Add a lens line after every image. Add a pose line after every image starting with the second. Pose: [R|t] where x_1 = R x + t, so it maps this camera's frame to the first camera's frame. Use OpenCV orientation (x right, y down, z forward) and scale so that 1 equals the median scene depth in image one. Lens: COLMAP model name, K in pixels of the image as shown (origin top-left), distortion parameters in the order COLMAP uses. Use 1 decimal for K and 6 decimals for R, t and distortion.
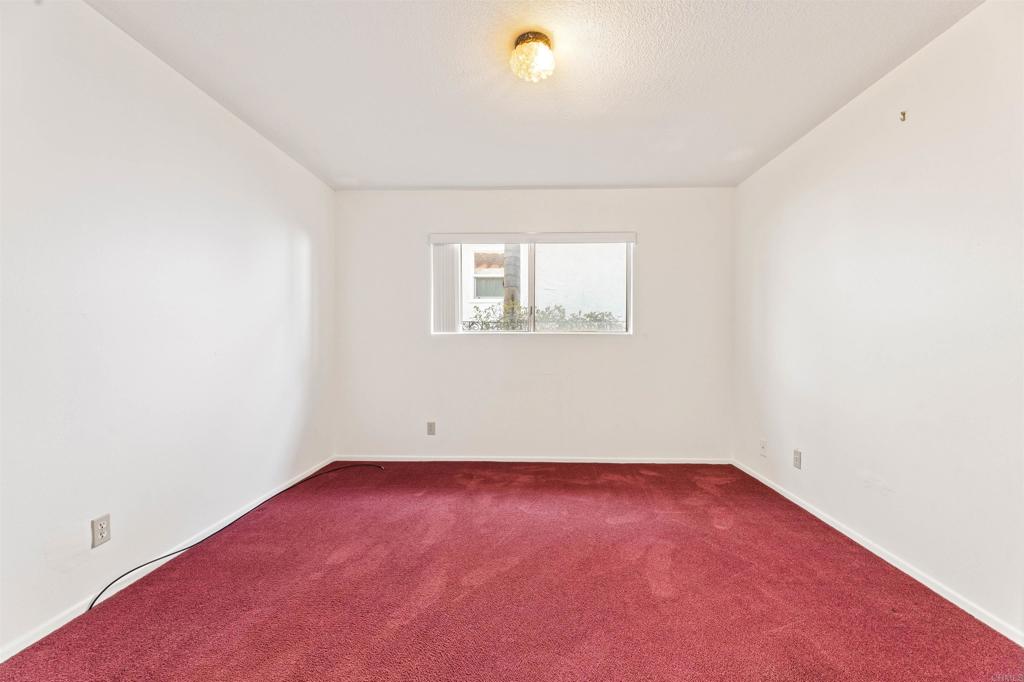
lens RADIAL K [[400.1, 0, 514.8], [0, 400.1, 345.2], [0, 0, 1]] dist [-0.001830, -0.000123]
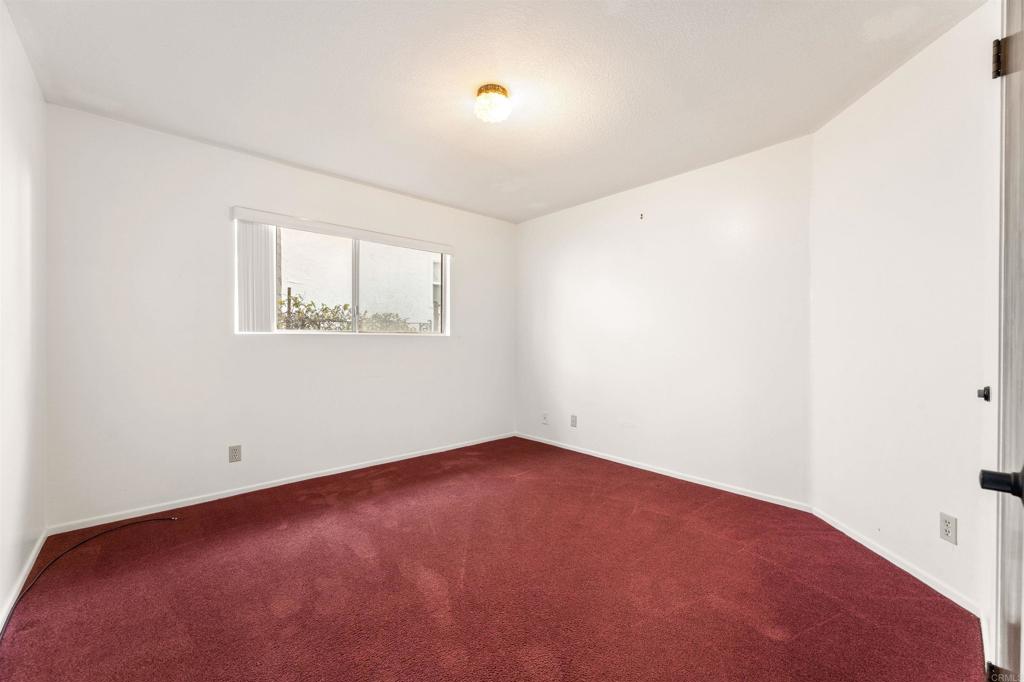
lens RADIAL K [[412.8, 0, 510.3], [0, 412.8, 344.0], [0, 0, 1]] dist [0.001176, 0.000005]
pose [[0.719313, -0.006428, 0.694656, -0.451578], [0.009871, 0.999951, -0.000968, -0.001265], [-0.694615, 0.007553, 0.719342, 0.046482]]
